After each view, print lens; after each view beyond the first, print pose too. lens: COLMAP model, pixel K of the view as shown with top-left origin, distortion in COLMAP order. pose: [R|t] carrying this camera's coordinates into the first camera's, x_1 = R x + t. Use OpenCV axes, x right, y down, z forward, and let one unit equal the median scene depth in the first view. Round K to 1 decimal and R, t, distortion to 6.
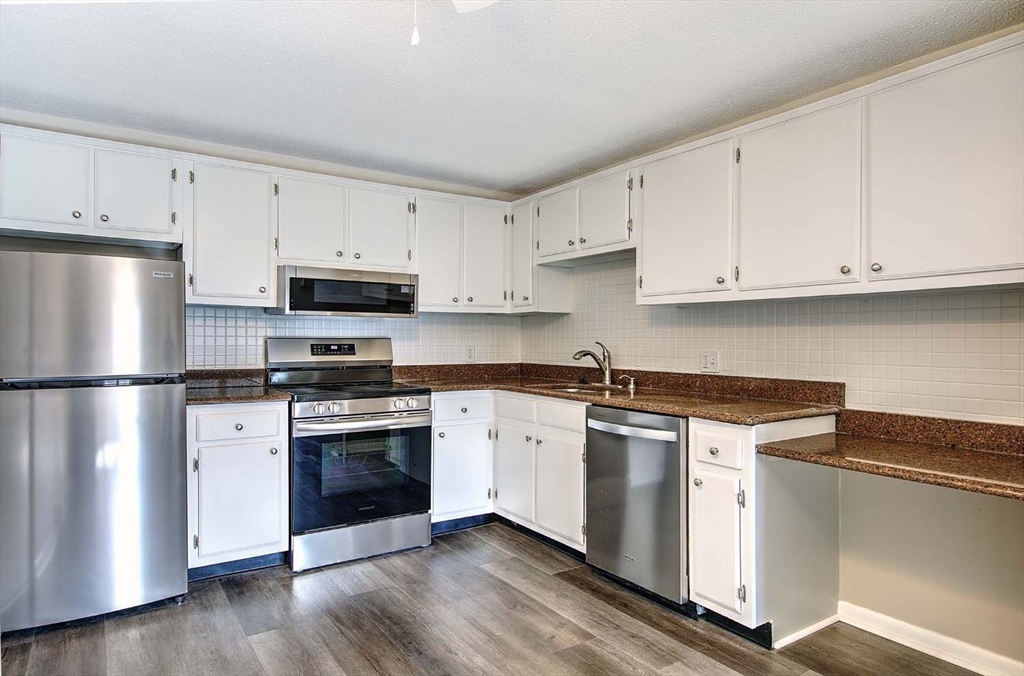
lens RADIAL K [[609.4, 0, 521.5], [0, 609.4, 341.6], [0, 0, 1]] dist [0.000734, 0.000047]
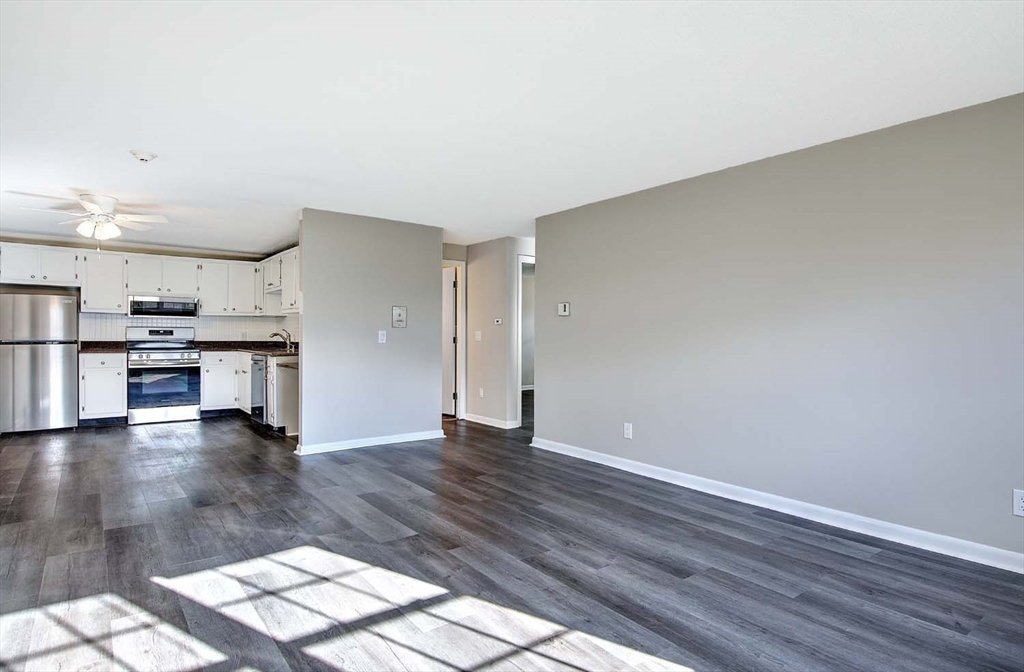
lens RADIAL K [[571.5, 0, 512.0], [0, 571.5, 336.0], [0, 0, 1]] dist [0.022350, -0.000036]
pose [[0.999190, 0.002911, 0.040148, 1.006026], [-0.002713, 0.999984, -0.004980, 0.037169], [-0.040162, 0.004867, 0.999181, -1.285571]]
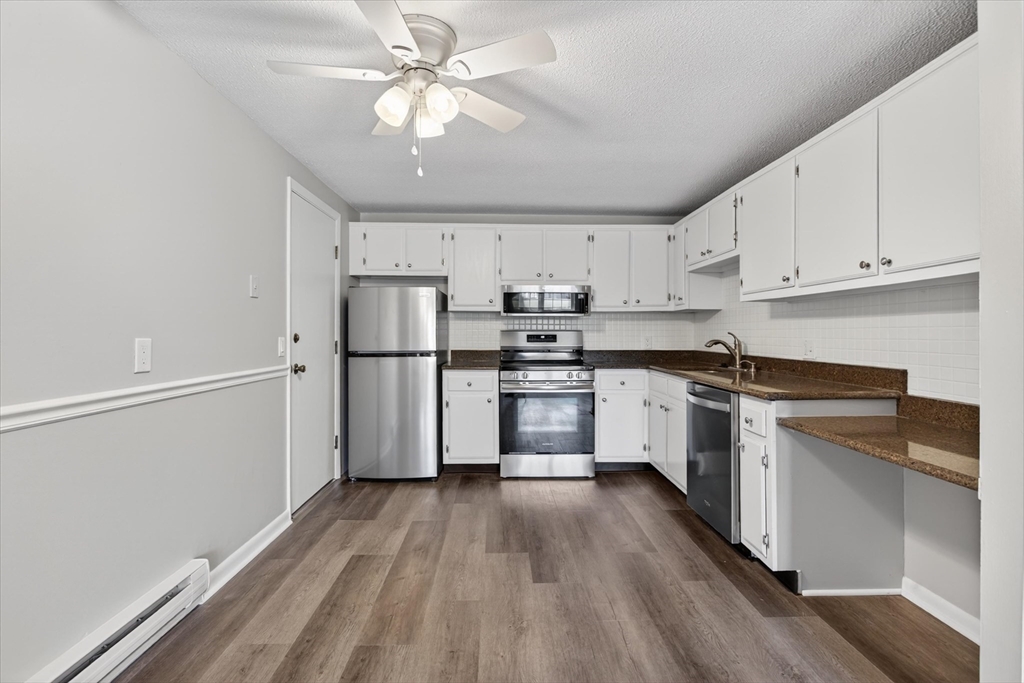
lens RADIAL K [[488.0, 0, 516.6], [0, 488.0, 331.3], [0, 0, 1]] dist [-0.002368, -0.000115]
pose [[0.844707, -0.004824, -0.535207, 0.333602], [0.000843, 0.999970, -0.007684, 0.005773], [0.535228, 0.006040, 0.844686, -0.056508]]
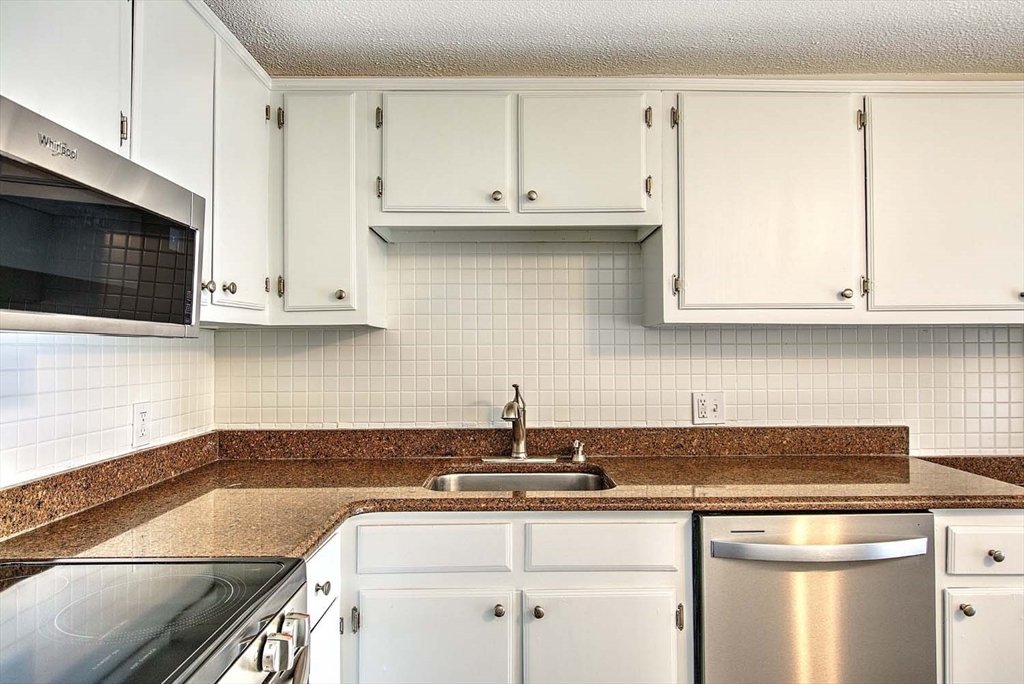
lens RADIAL K [[599.7, 0, 512.0], [0, 599.7, 342.0], [0, 0, 1]] dist [-0.000420, 0.000267]
pose [[0.548757, 0.011247, 0.835906, -0.382841], [0.009340, 0.999765, -0.019584, -0.031051], [-0.835929, 0.018554, 0.548523, 0.809089]]
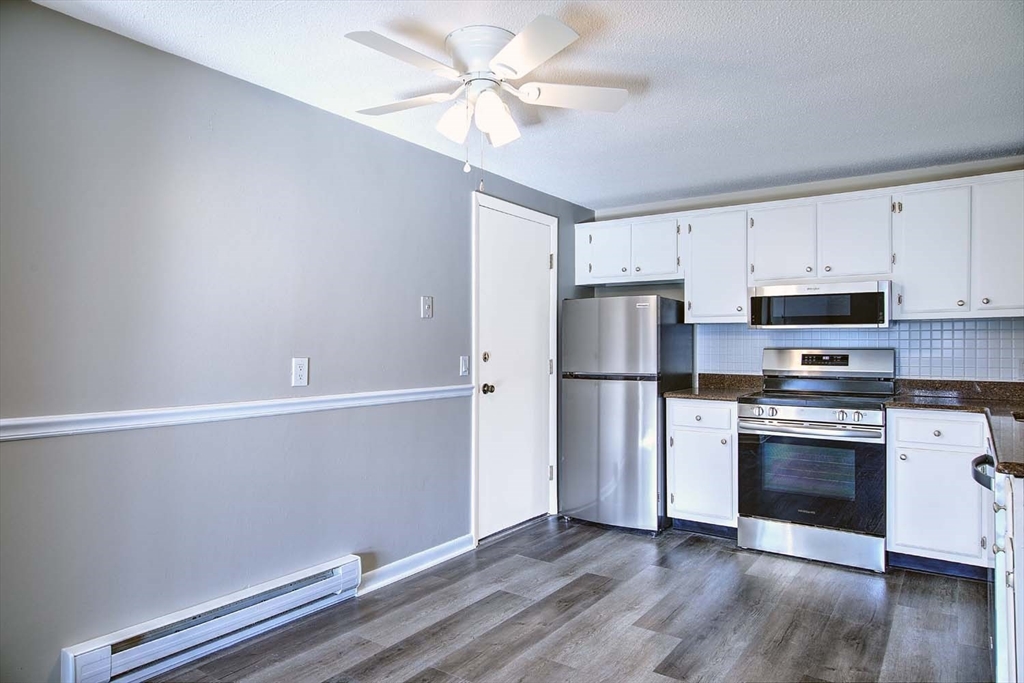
lens RADIAL K [[640.2, 0, 527.6], [0, 640.2, 341.3], [0, 0, 1]] dist [0.003825, -0.000273]
pose [[0.370518, -0.009122, -0.928780, 0.611070], [-0.003412, 0.999932, -0.011182, -0.005426], [0.928819, 0.007312, 0.370462, 0.149051]]
